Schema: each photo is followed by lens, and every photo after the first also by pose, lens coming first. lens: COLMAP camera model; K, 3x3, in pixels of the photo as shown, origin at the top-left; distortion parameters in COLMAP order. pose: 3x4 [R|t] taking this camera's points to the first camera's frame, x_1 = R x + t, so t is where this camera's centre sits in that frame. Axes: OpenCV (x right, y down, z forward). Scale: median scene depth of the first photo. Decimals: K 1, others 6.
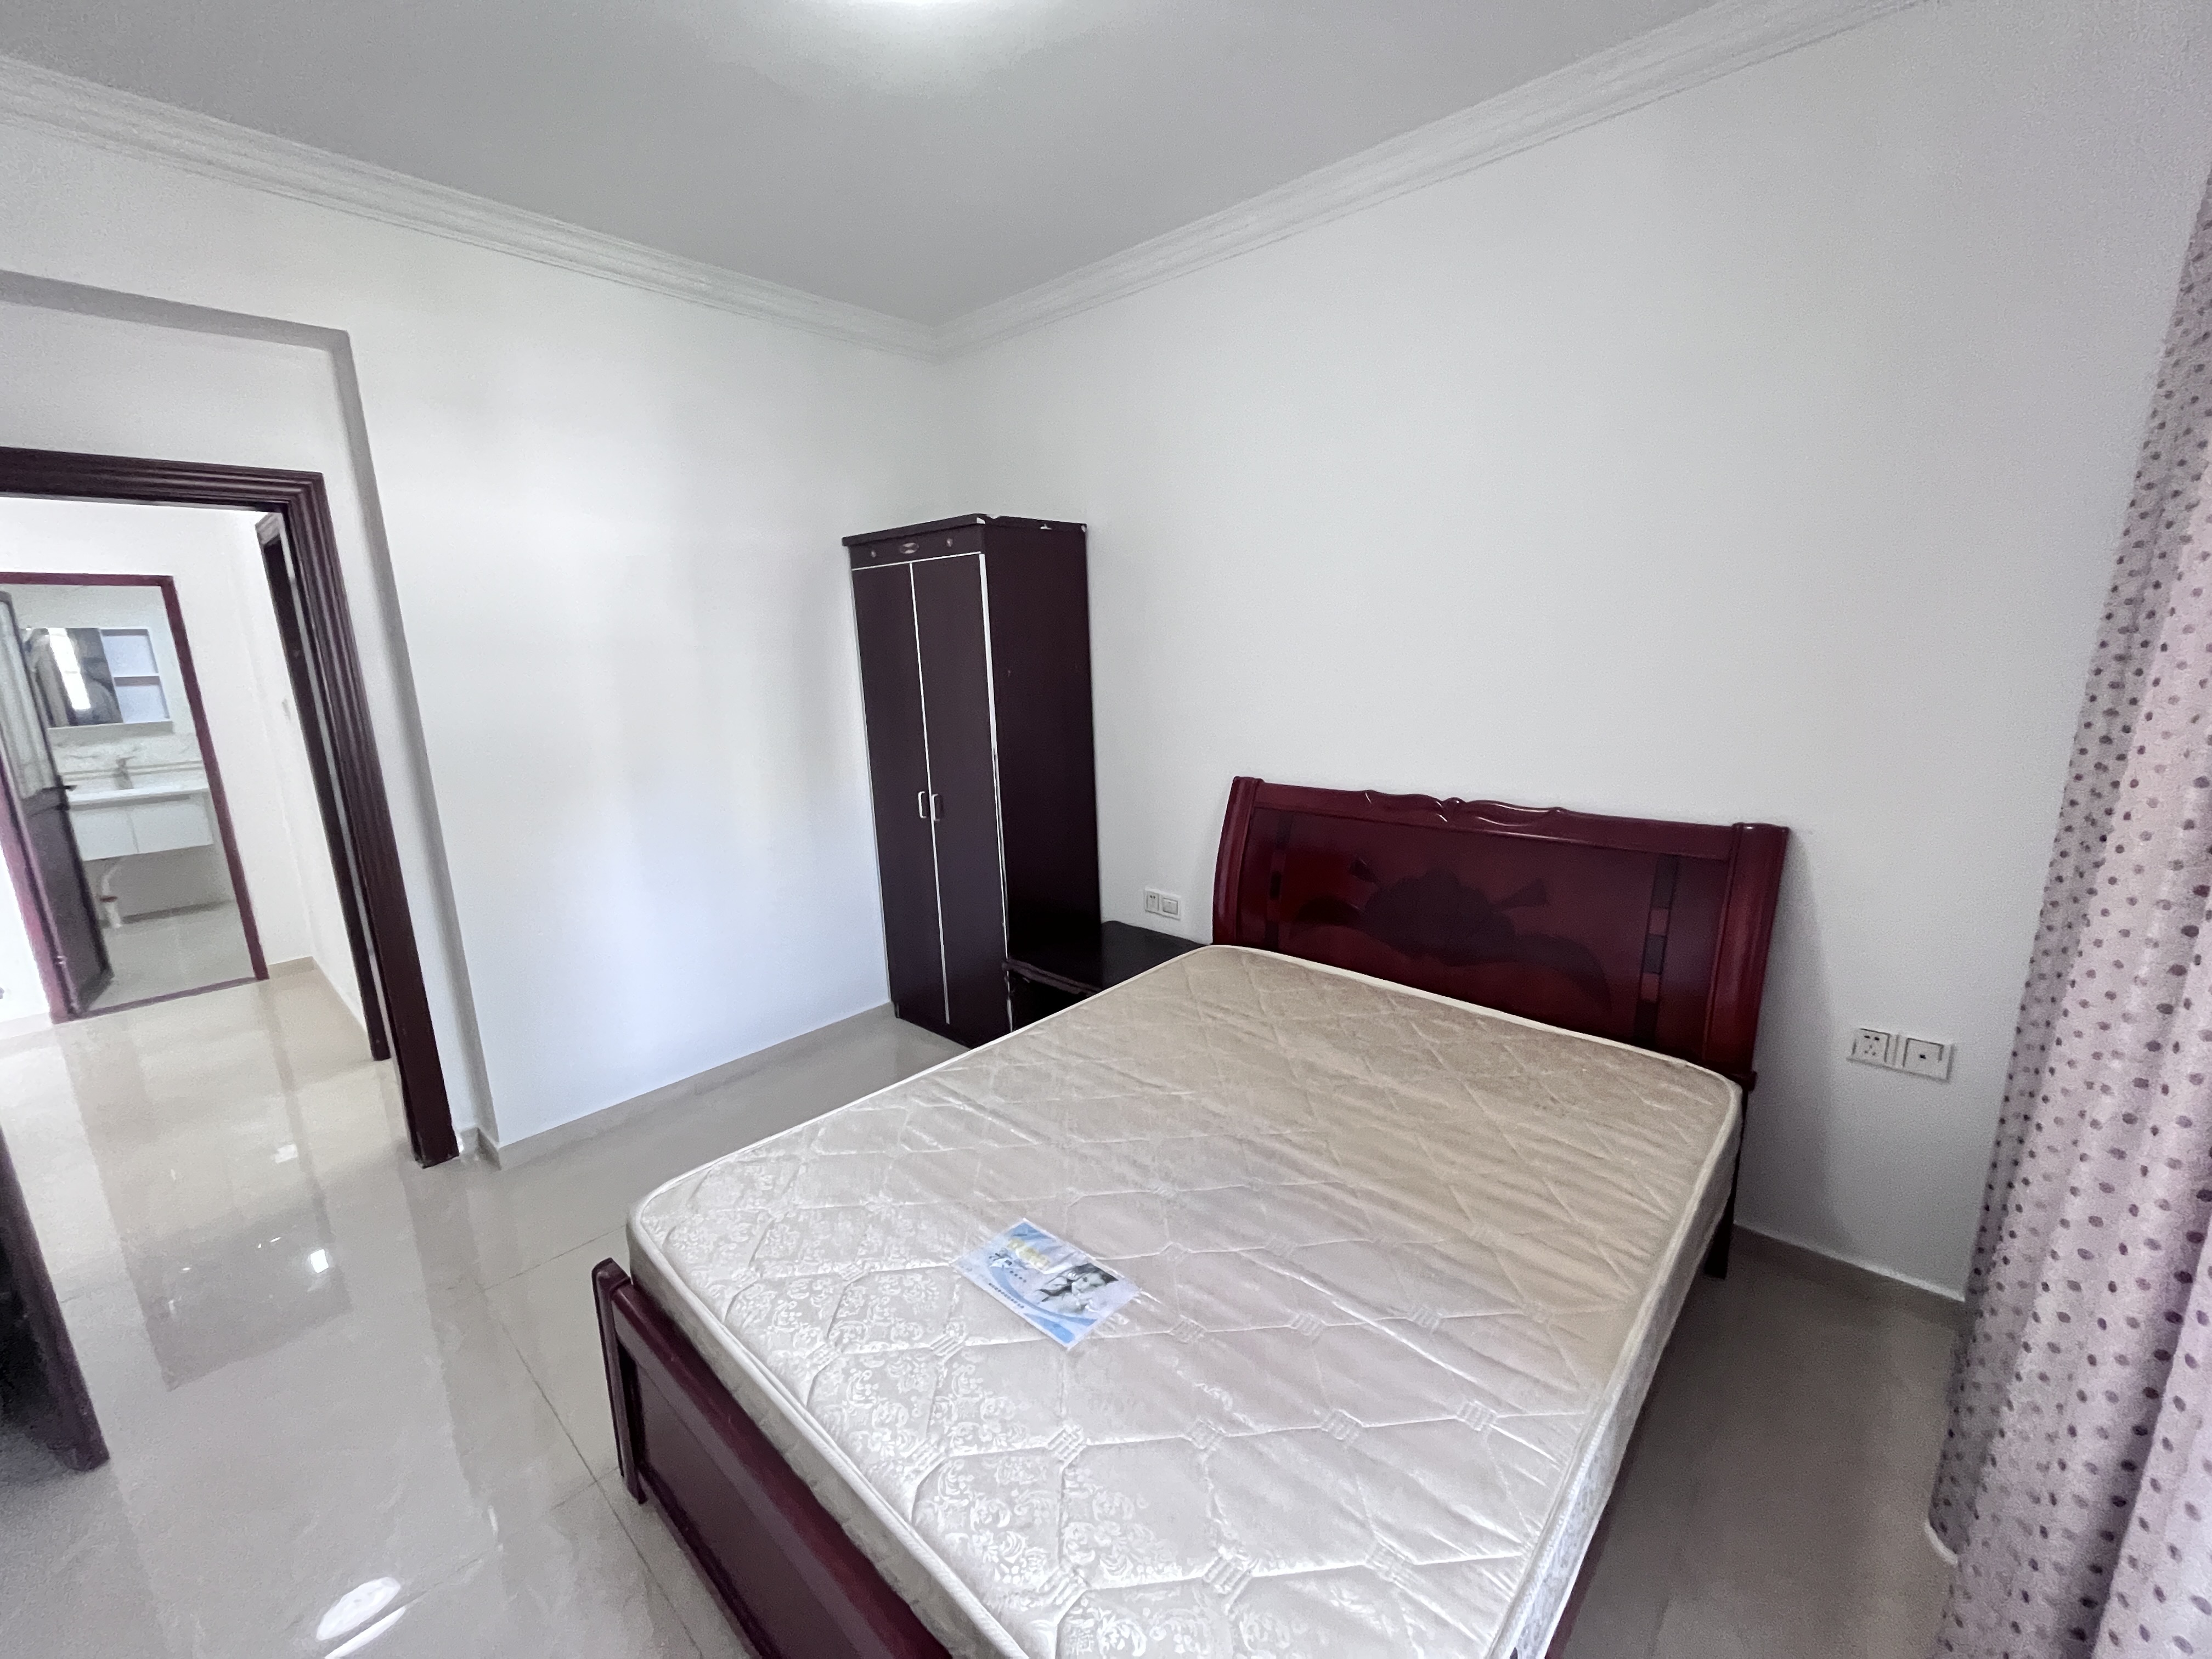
lens RADIAL K [[893.1, 0, 1114.6], [0, 893.1, 833.5], [0, 0, 1]] dist [-0.001288, -0.000245]
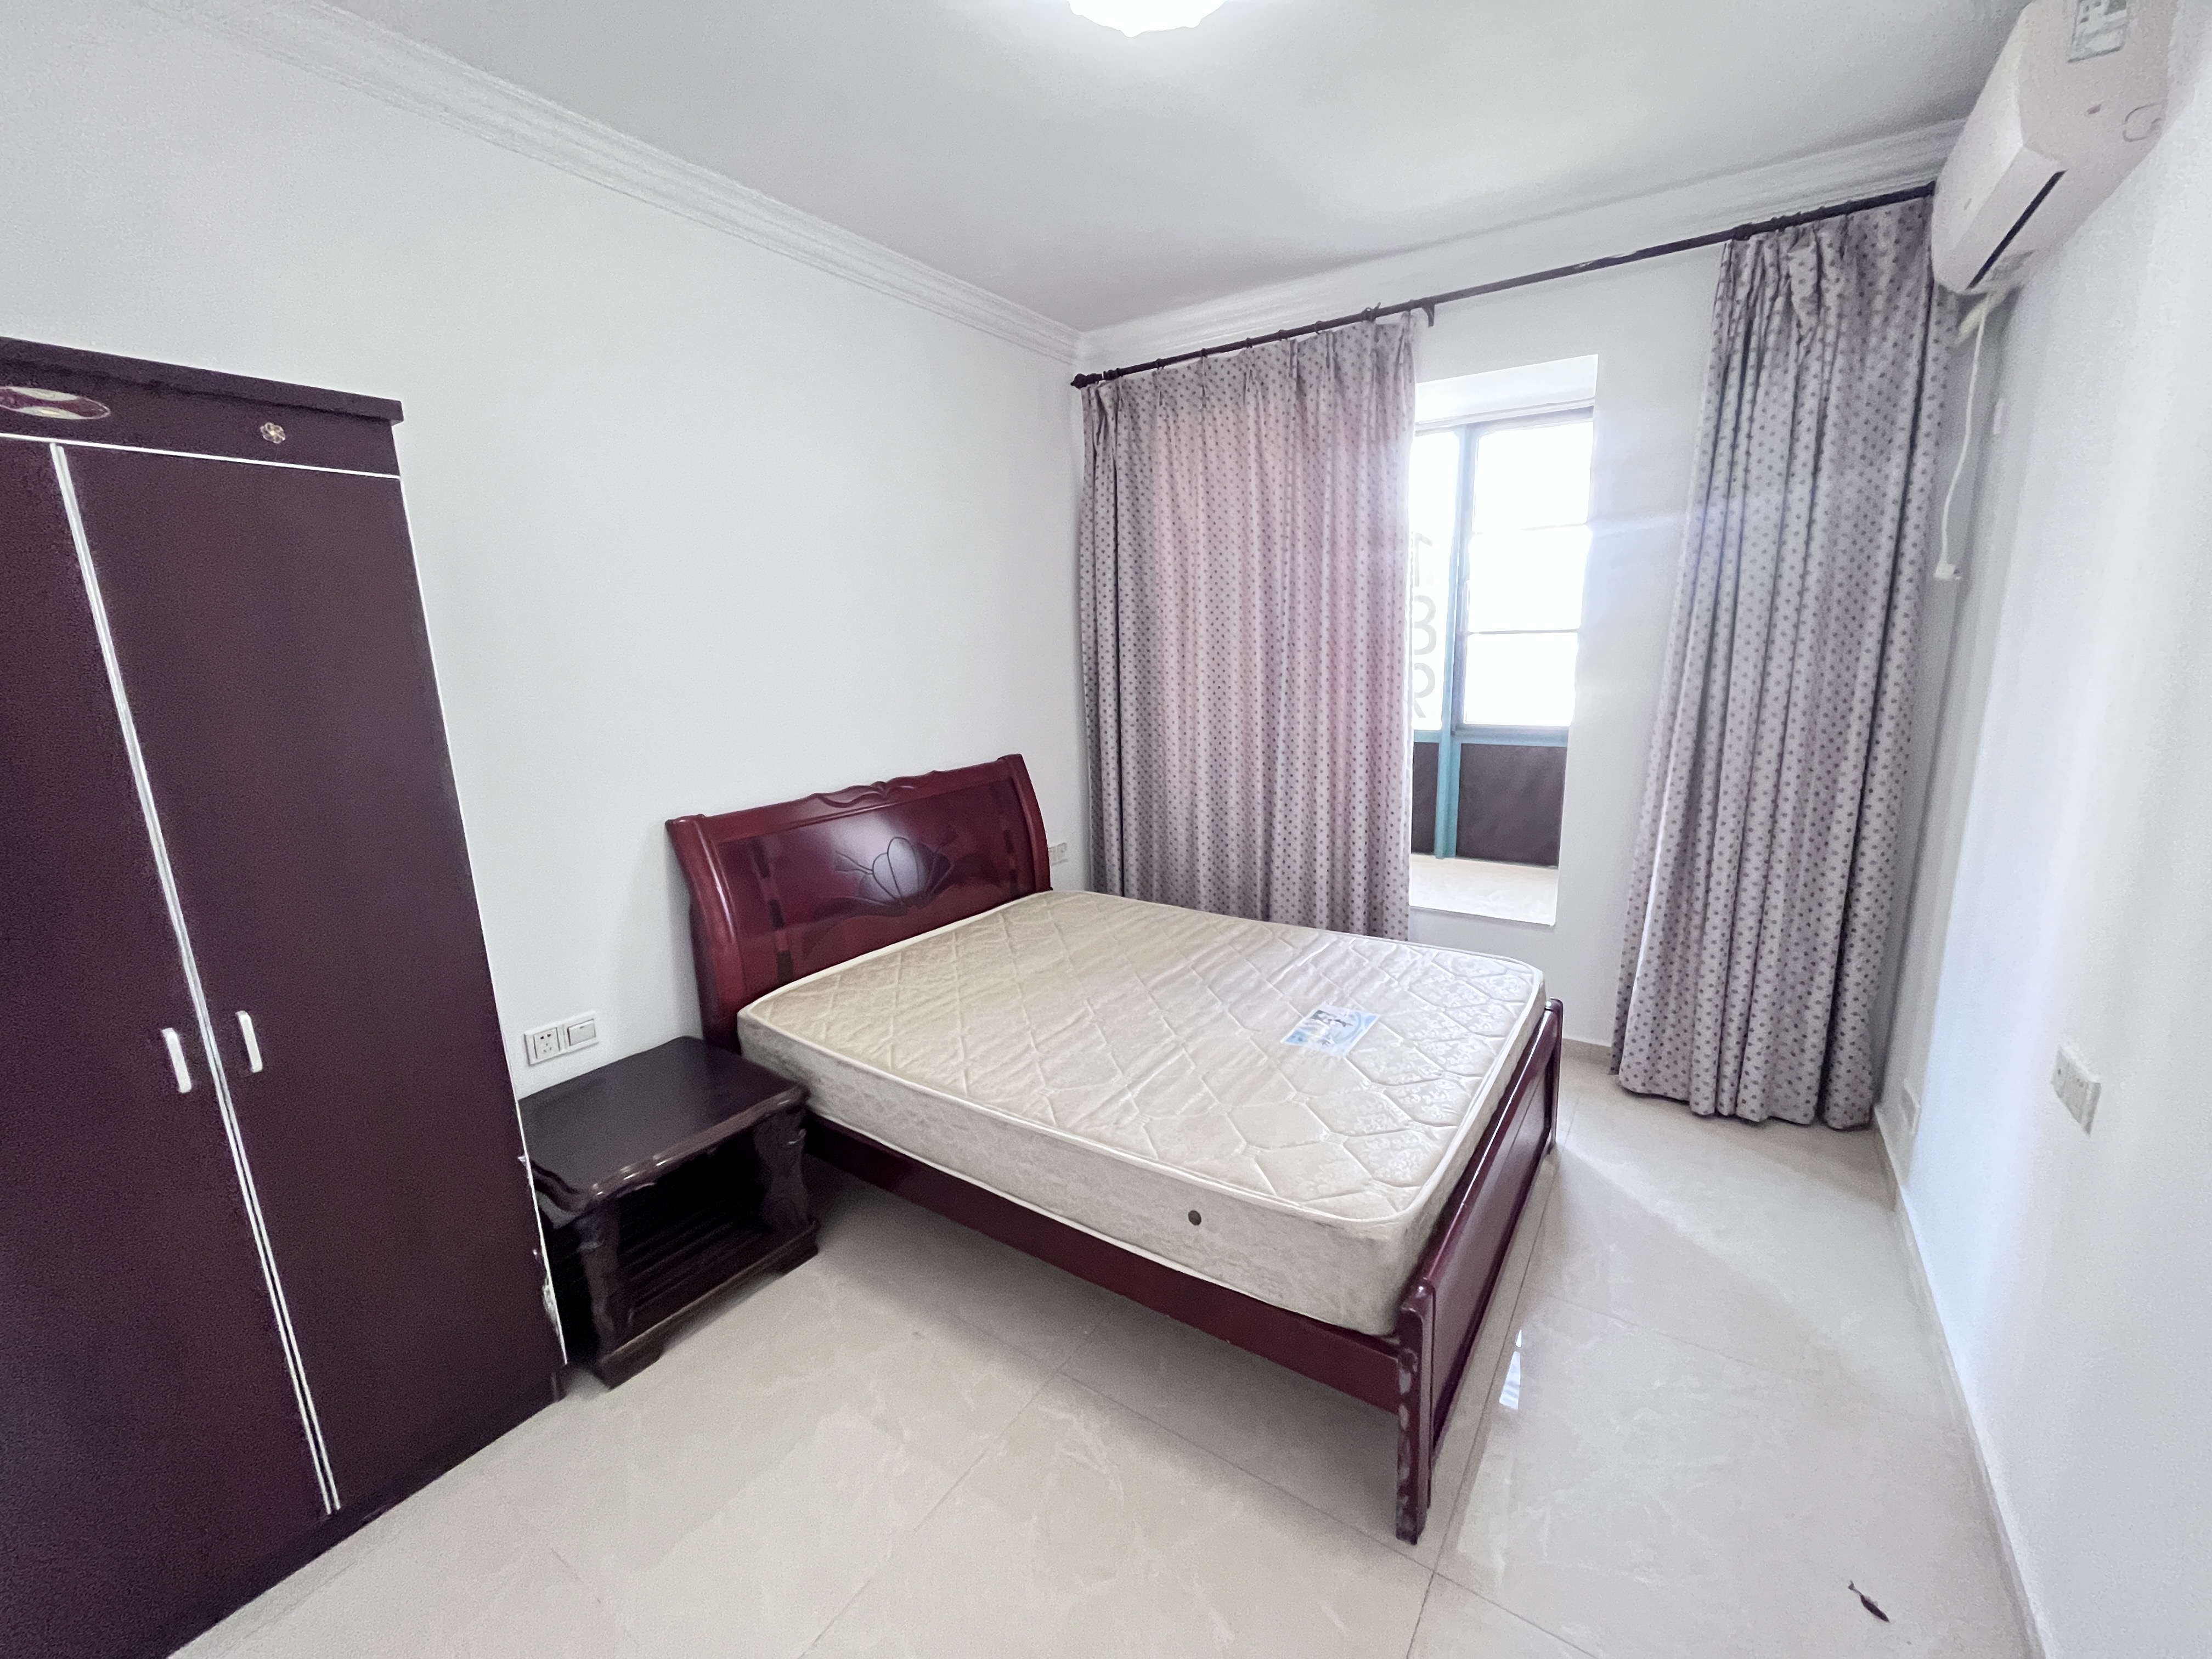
lens RADIAL K [[893.1, 0, 1117.9], [0, 893.1, 829.8], [0, 0, 1]] dist [-0.001288, -0.000245]
pose [[-0.147286, -0.173635, 0.973734, -1.097898], [0.240953, 0.948513, 0.205584, -0.187665], [-0.959296, 0.264903, -0.097865, 1.036698]]
